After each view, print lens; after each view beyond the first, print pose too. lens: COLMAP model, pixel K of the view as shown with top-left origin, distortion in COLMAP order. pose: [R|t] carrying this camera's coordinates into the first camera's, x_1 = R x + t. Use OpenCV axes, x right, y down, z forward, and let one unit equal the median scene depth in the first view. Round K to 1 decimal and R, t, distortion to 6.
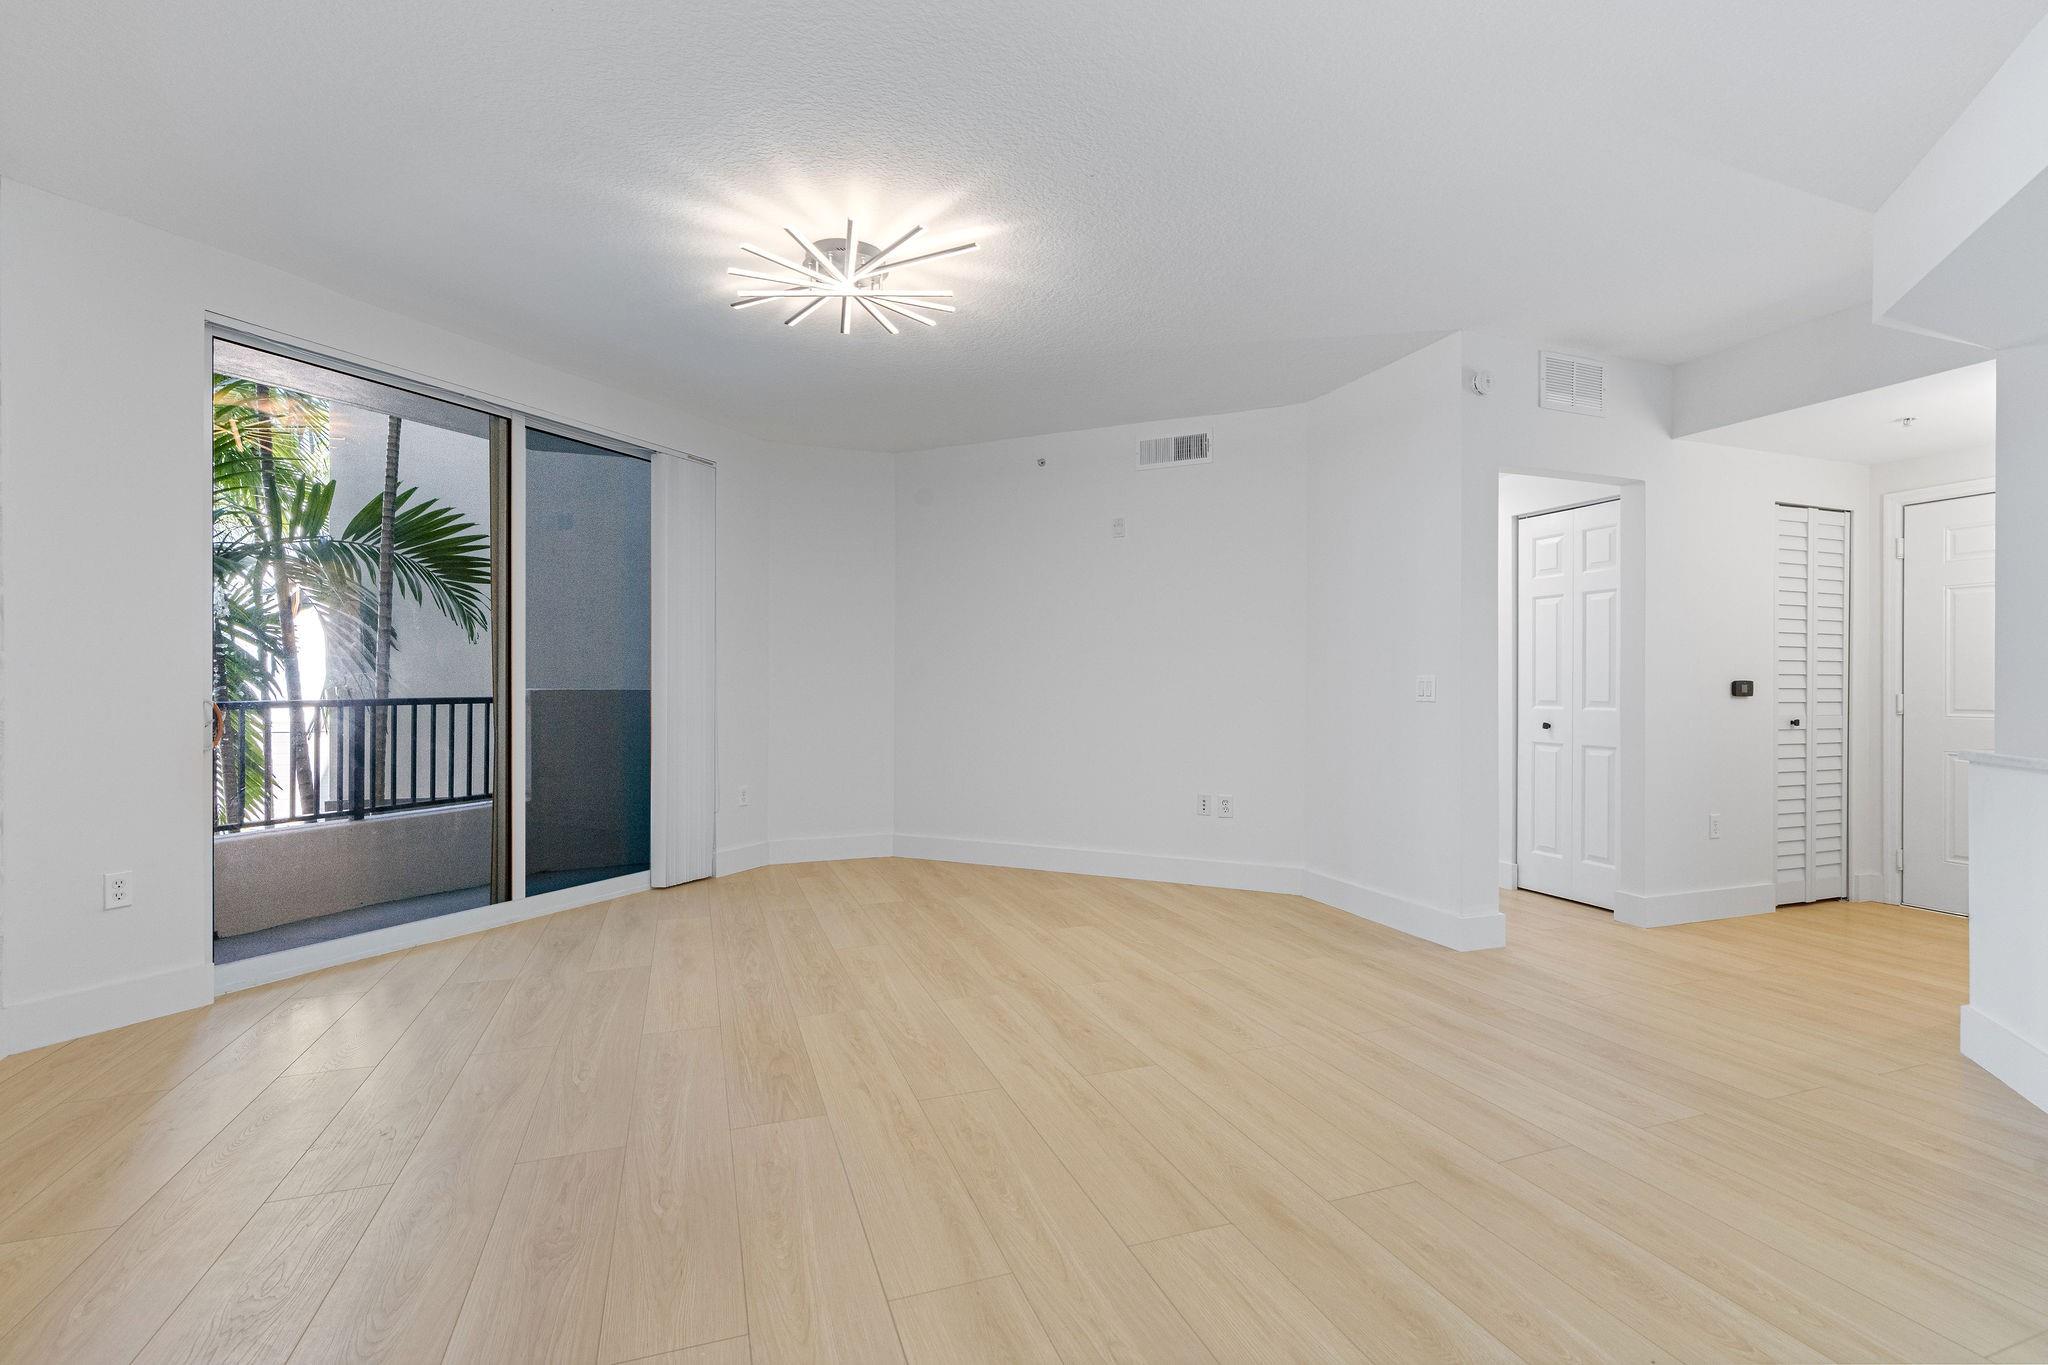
lens RADIAL K [[924.2, 0, 1025.7], [0, 924.2, 672.6], [0, 0, 1]] dist [-0.003597, 0.000592]
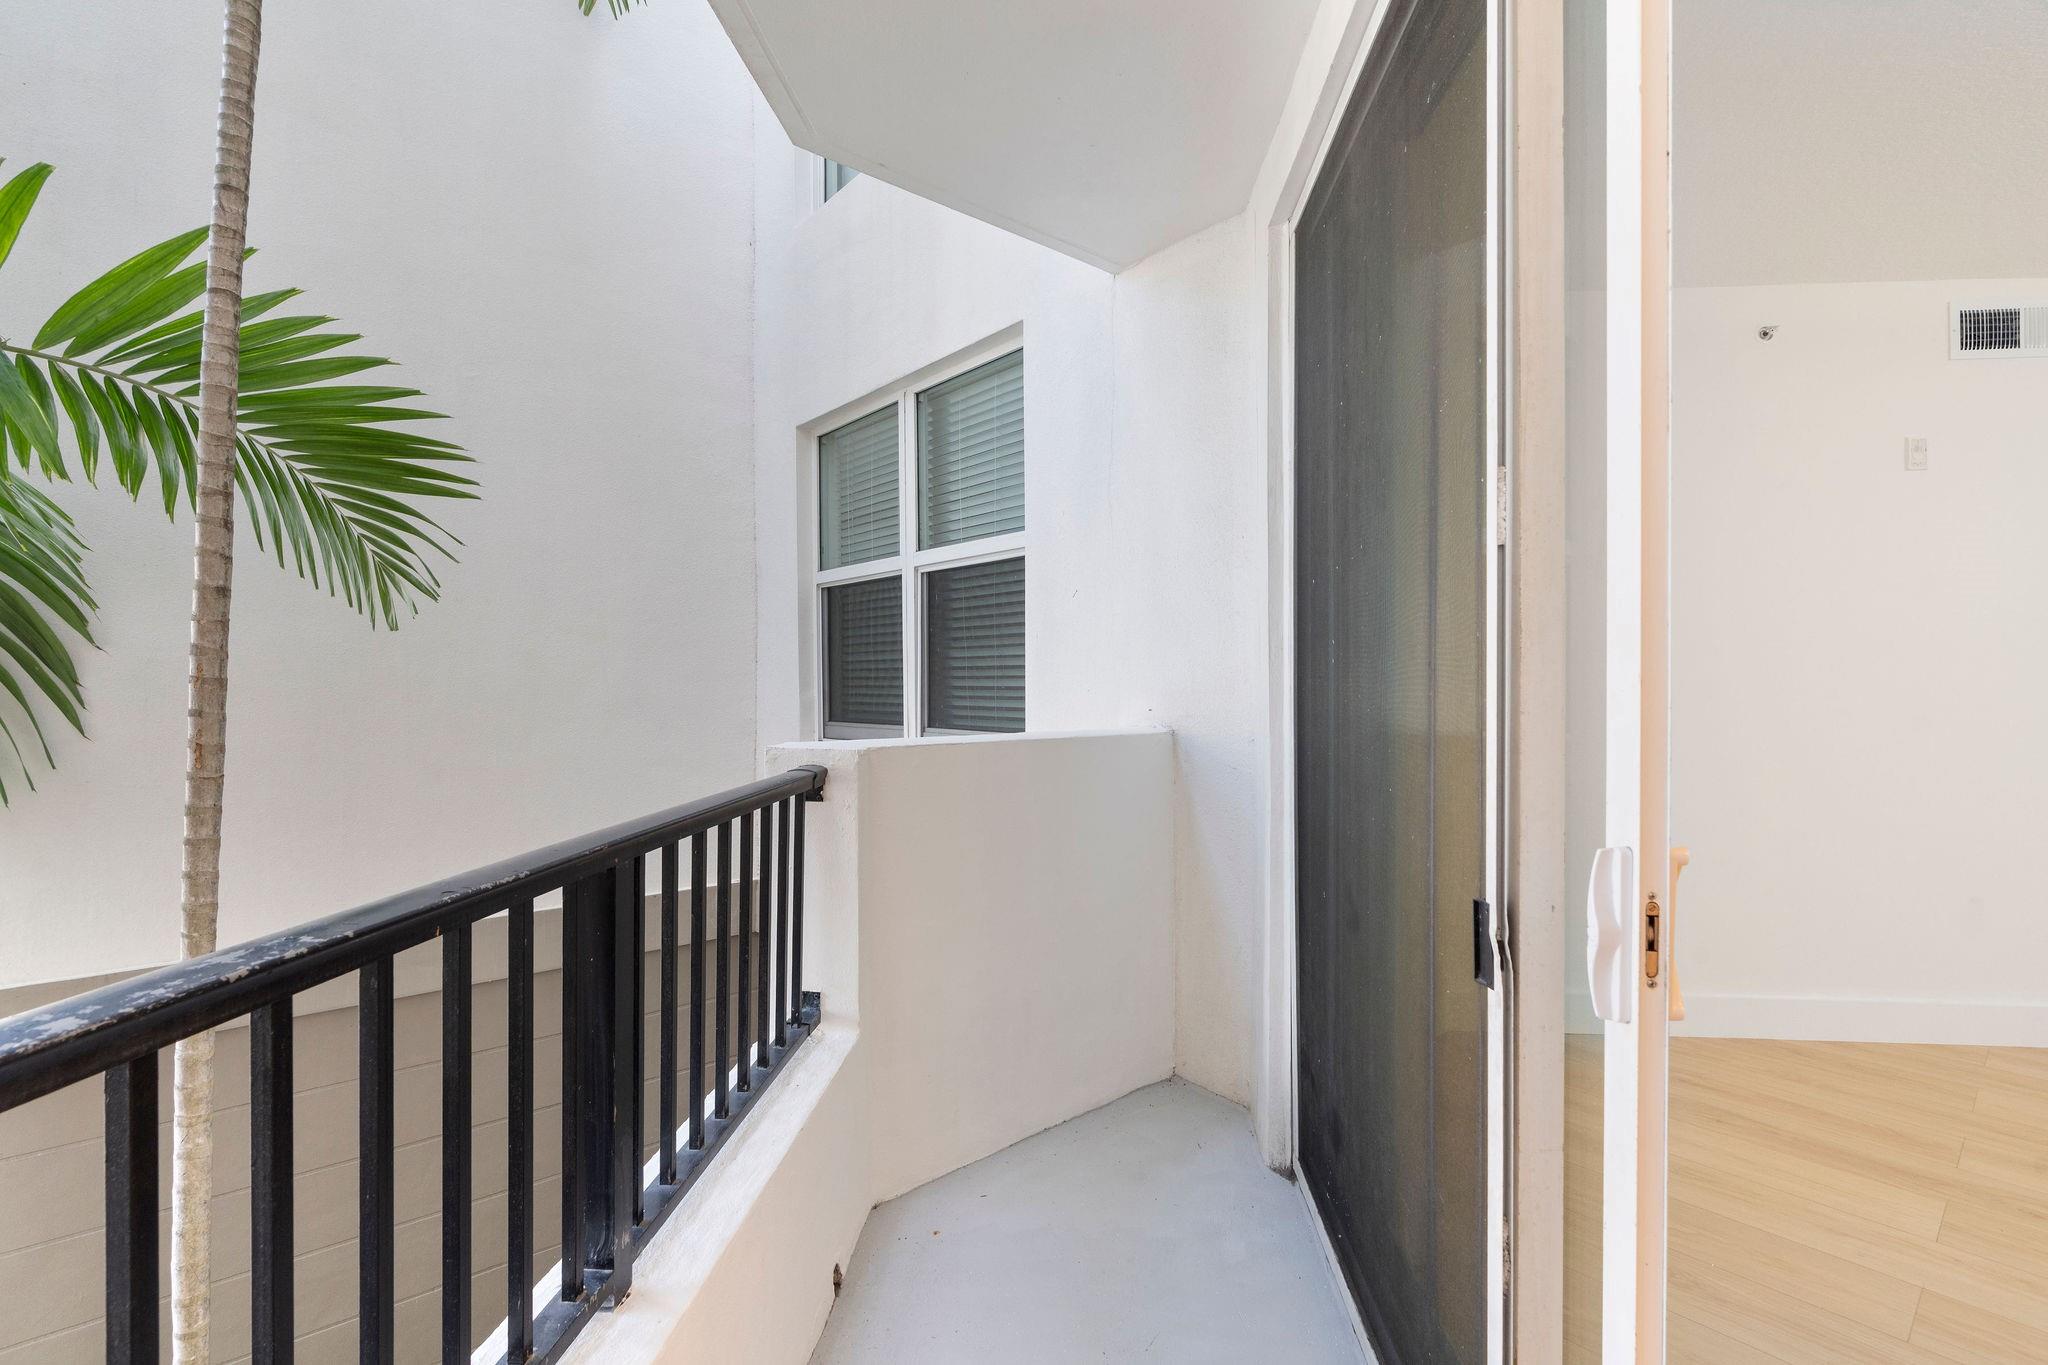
lens RADIAL K [[924.2, 0, 1025.7], [0, 924.2, 672.6], [0, 0, 1]] dist [-0.003597, 0.000592]
pose [[0.938305, 0.004313, 0.345781, -0.481808], [-0.002663, 0.999983, -0.005247, -0.011257], [-0.345798, 0.004002, 0.938300, 0.500605]]
